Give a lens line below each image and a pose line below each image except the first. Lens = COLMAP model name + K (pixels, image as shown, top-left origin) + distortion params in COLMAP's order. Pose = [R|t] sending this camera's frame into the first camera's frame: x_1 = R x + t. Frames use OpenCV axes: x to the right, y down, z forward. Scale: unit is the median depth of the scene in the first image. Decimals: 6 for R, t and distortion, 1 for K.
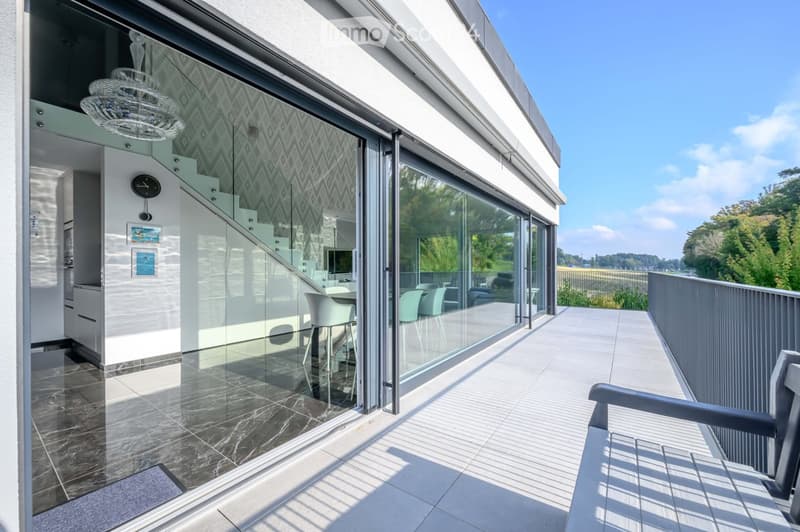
lens RADIAL K [[319.8, 0, 396.4], [0, 319.8, 267.0], [0, 0, 1]] dist [-0.002722, 0.000134]
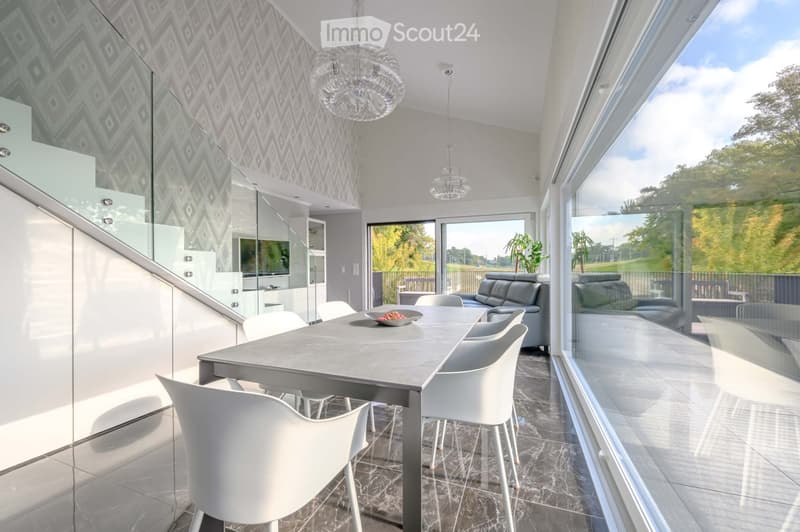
lens RADIAL K [[319.8, 0, 398.3], [0, 319.8, 268.6], [0, 0, 1]] dist [-0.002722, 0.000134]
pose [[0.965608, -0.001774, 0.259995, -0.115809], [0.000172, 0.999981, 0.006185, 0.001831], [-0.260001, -0.005928, 0.965590, 0.478259]]
